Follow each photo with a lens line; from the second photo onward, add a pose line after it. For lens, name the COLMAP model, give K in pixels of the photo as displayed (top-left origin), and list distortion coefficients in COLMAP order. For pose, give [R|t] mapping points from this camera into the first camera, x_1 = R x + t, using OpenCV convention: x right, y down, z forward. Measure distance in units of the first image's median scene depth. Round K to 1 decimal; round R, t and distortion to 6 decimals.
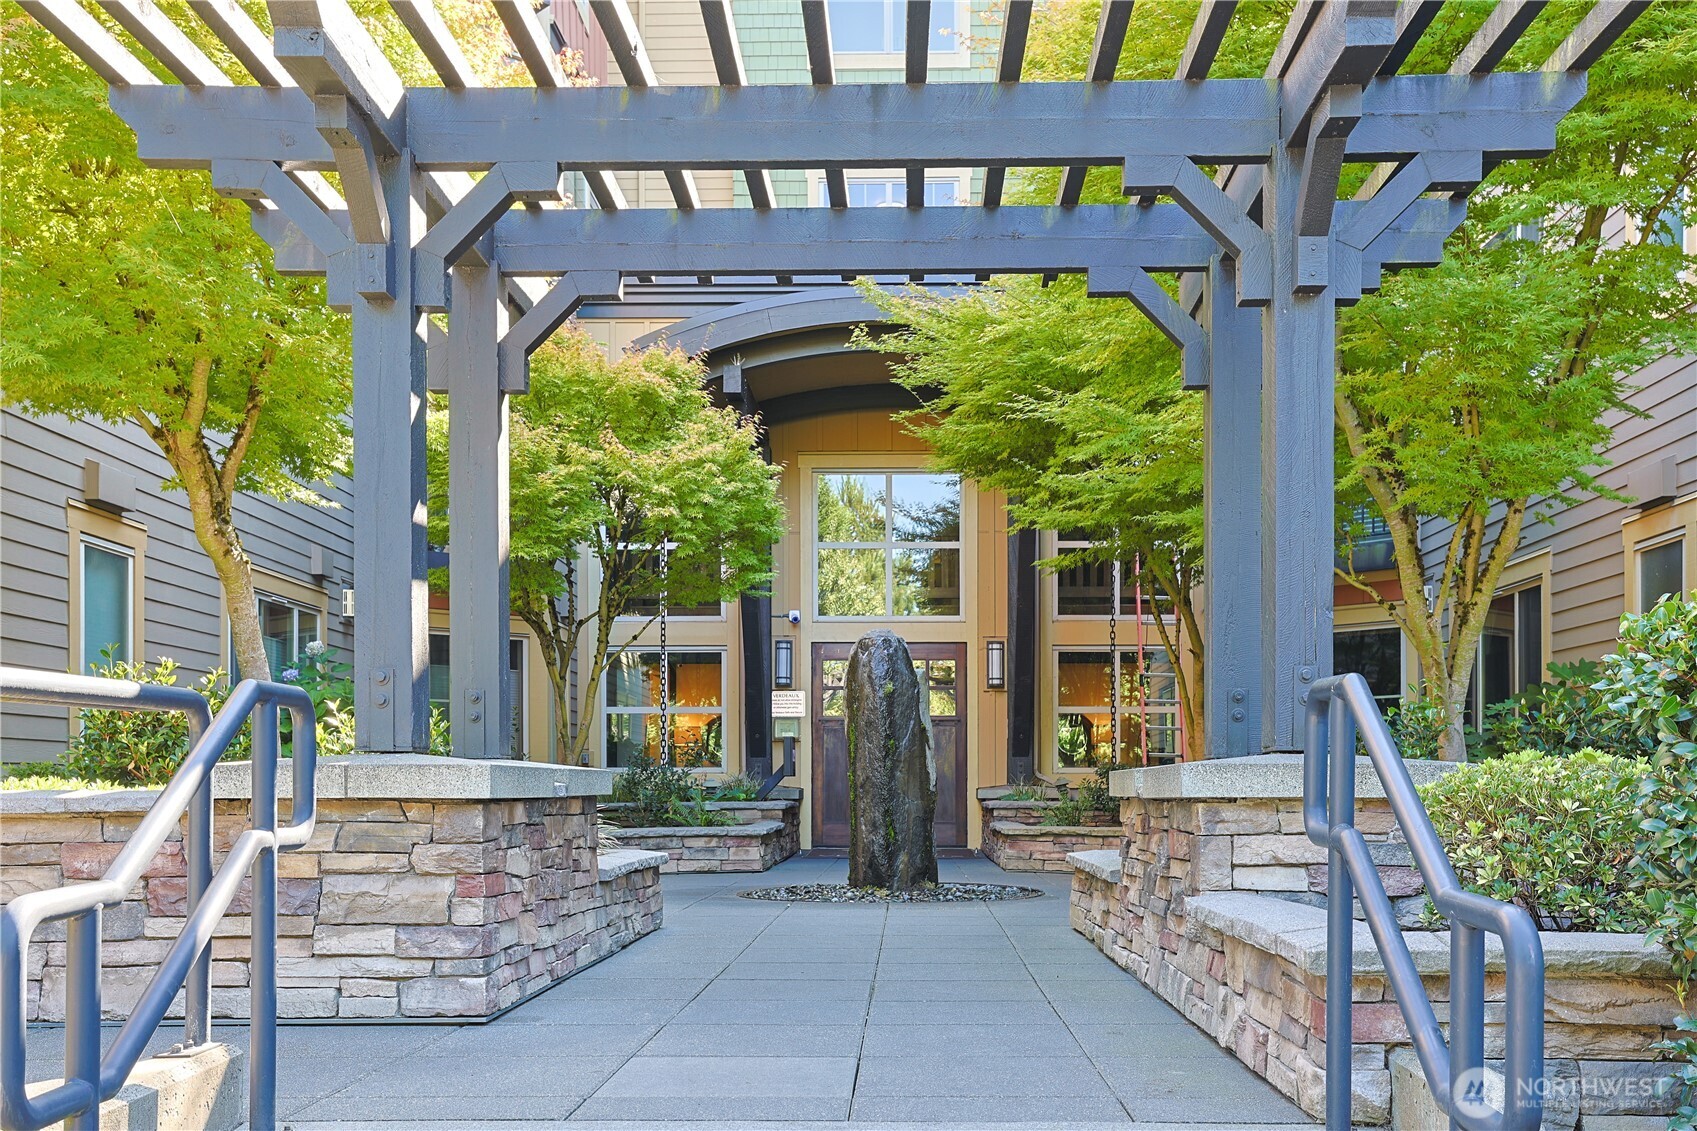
lens RADIAL K [[2818.3, 0, 848.5], [0, 2818.3, 565.5], [0, 0, 1]] dist [0.026225, 0.015618]
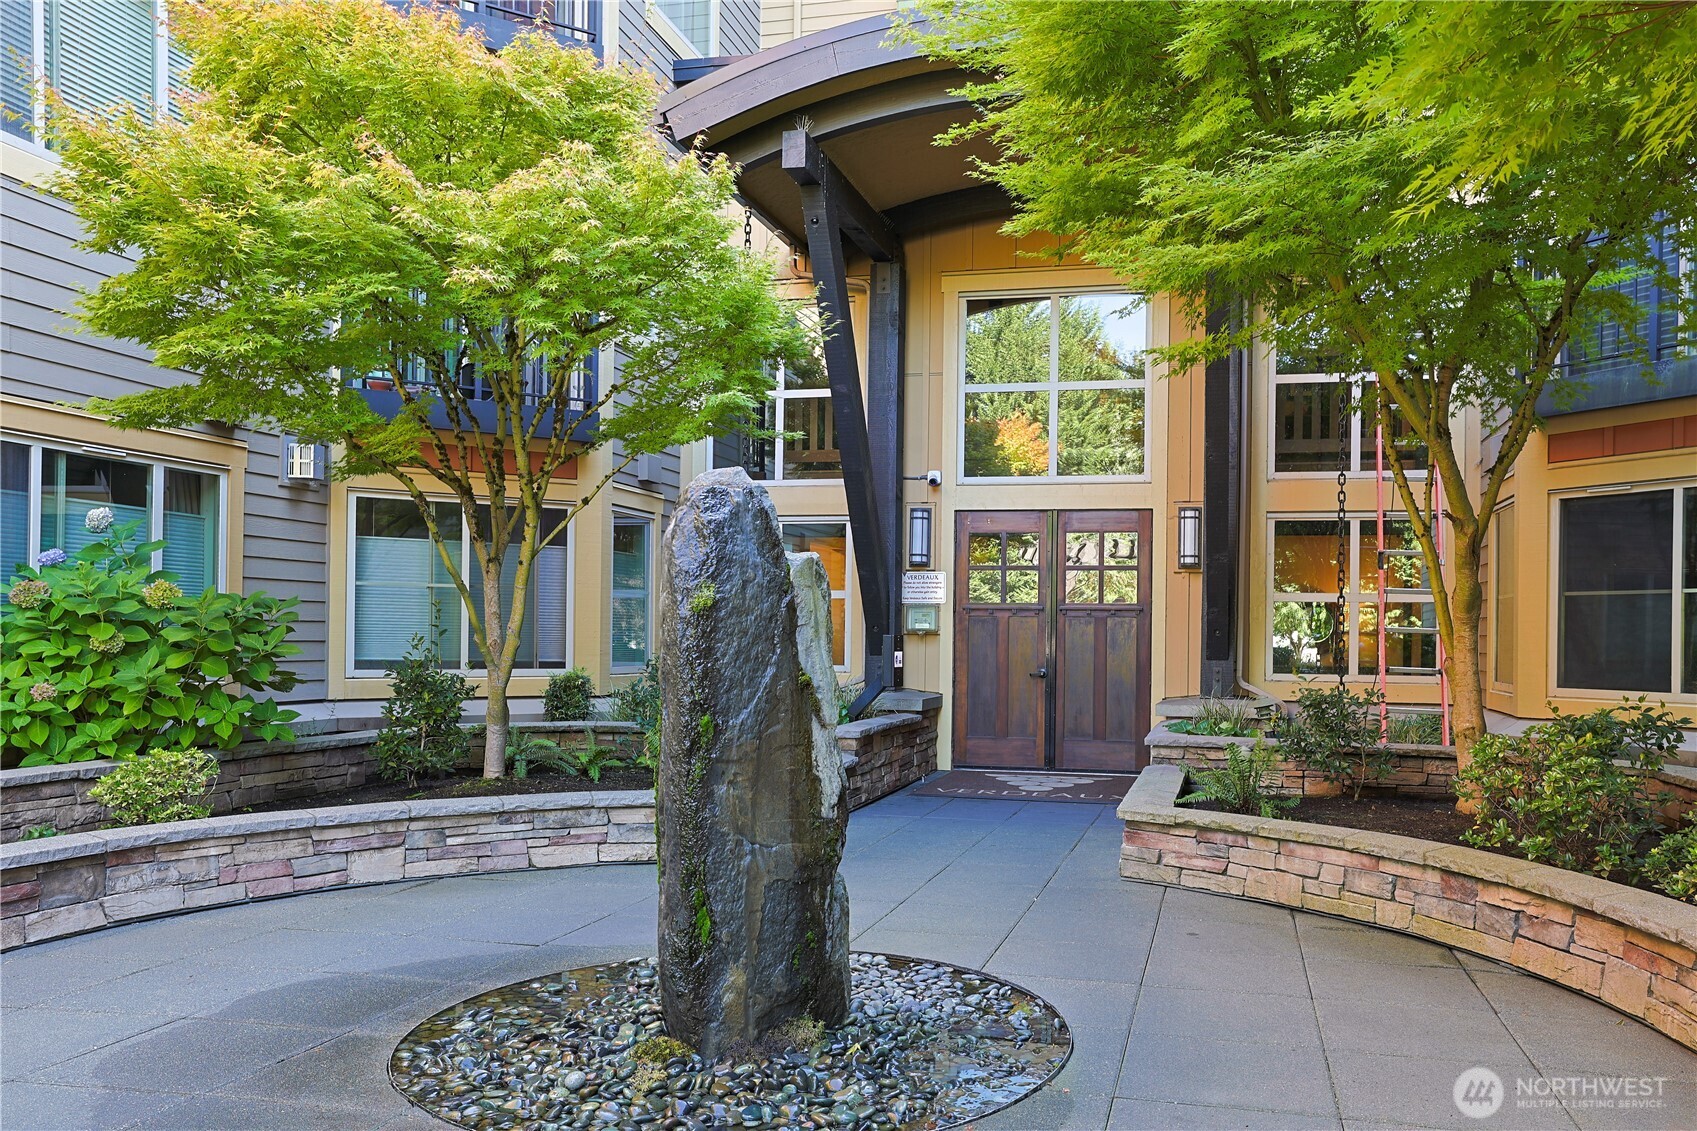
lens RADIAL K [[1642.0, 0, 848.5], [0, 1642.0, 565.5], [0, 0, 1]] dist [0.000524, 0.000766]
pose [[0.968972, 0.001983, -0.247161, 0.073381], [0.011391, 0.998547, 0.052671, 0.018230], [0.246906, -0.053852, 0.967542, 0.549079]]
